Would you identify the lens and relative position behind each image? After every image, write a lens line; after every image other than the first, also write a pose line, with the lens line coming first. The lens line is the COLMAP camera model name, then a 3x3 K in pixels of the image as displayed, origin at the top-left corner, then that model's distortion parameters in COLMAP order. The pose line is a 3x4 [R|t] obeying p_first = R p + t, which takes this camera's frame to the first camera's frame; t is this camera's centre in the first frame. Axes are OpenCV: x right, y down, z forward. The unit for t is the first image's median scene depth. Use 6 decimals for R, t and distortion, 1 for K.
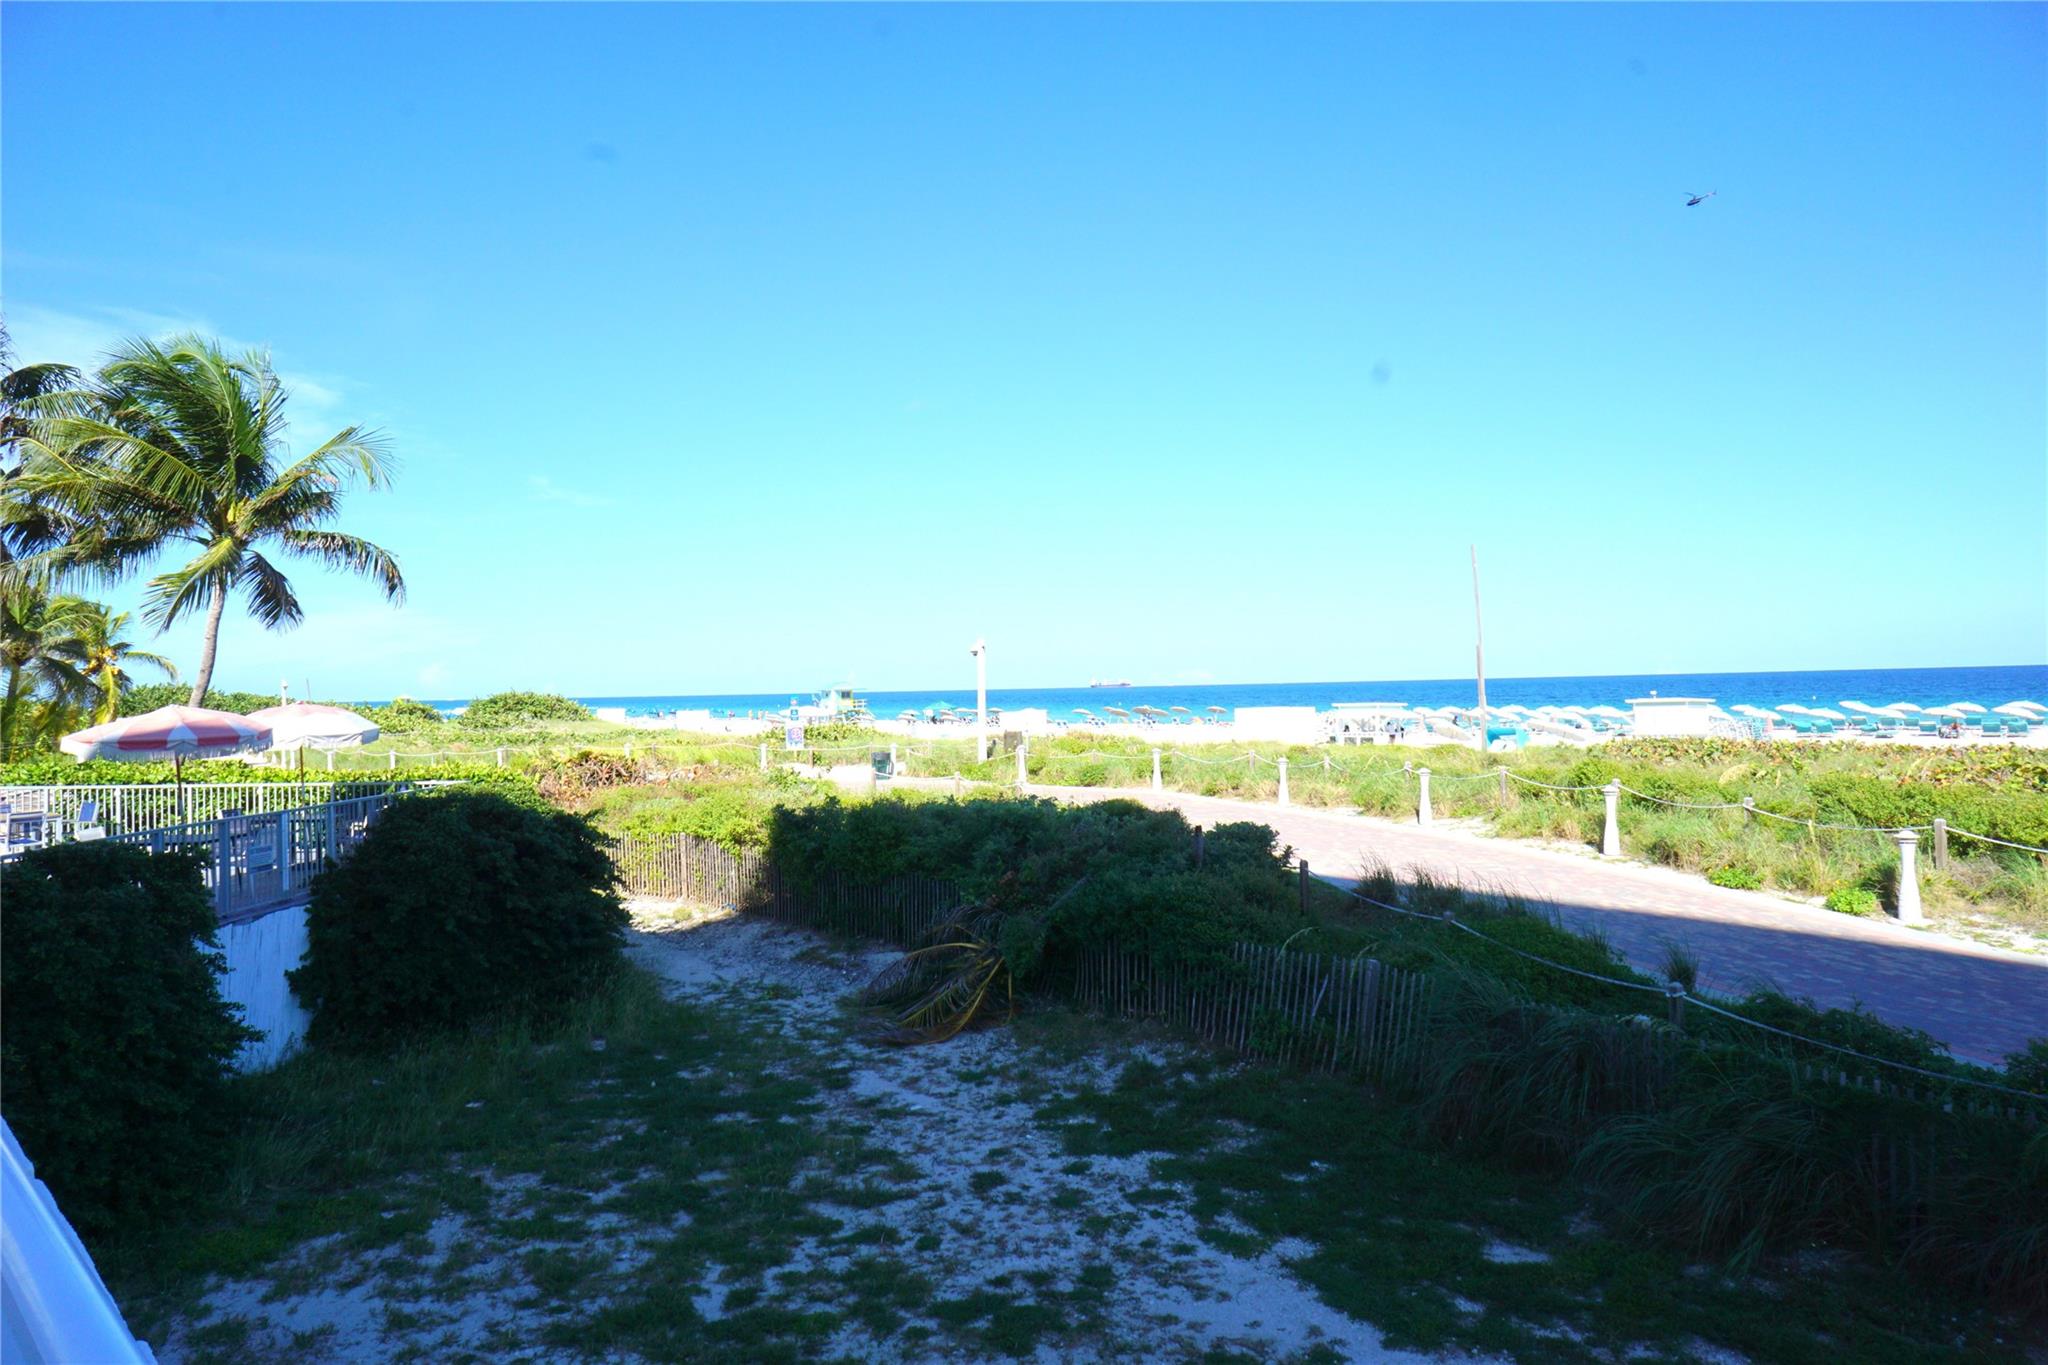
lens RADIAL K [[1383.5, 0, 973.1], [0, 1383.5, 682.1], [0, 0, 1]] dist [-0.066517, 0.085109]
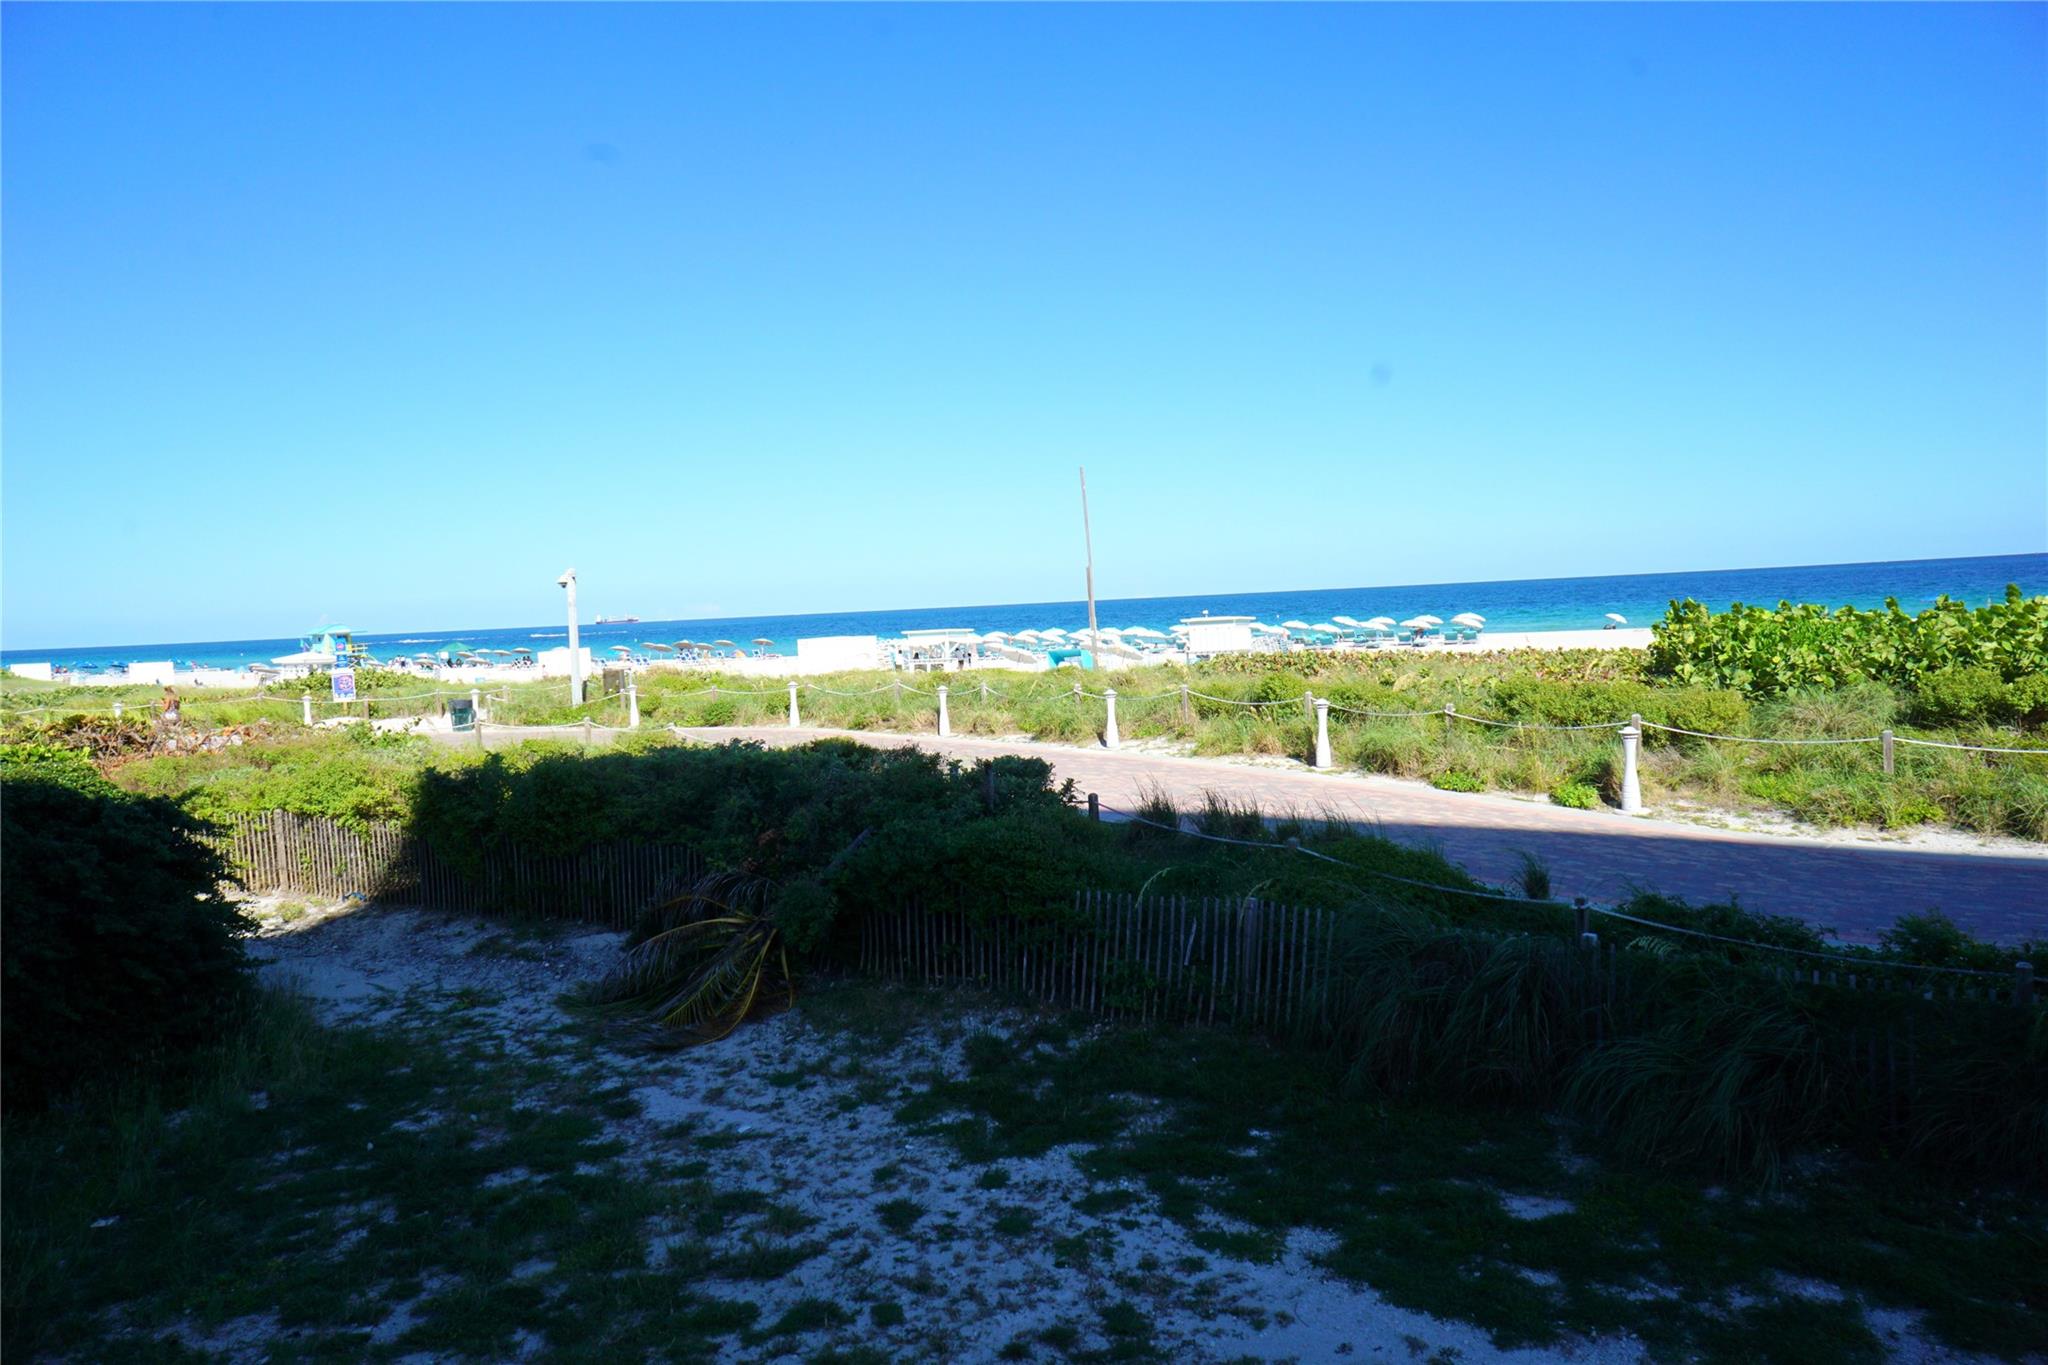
lens RADIAL K [[1383.5, 0, 973.1], [0, 1383.5, 682.1], [0, 0, 1]] dist [-0.066517, 0.085109]
pose [[0.935892, -0.041397, 0.349846, -0.157802], [0.024619, 0.998329, 0.052272, 0.004740], [-0.351425, -0.040308, 0.935348, 0.168664]]
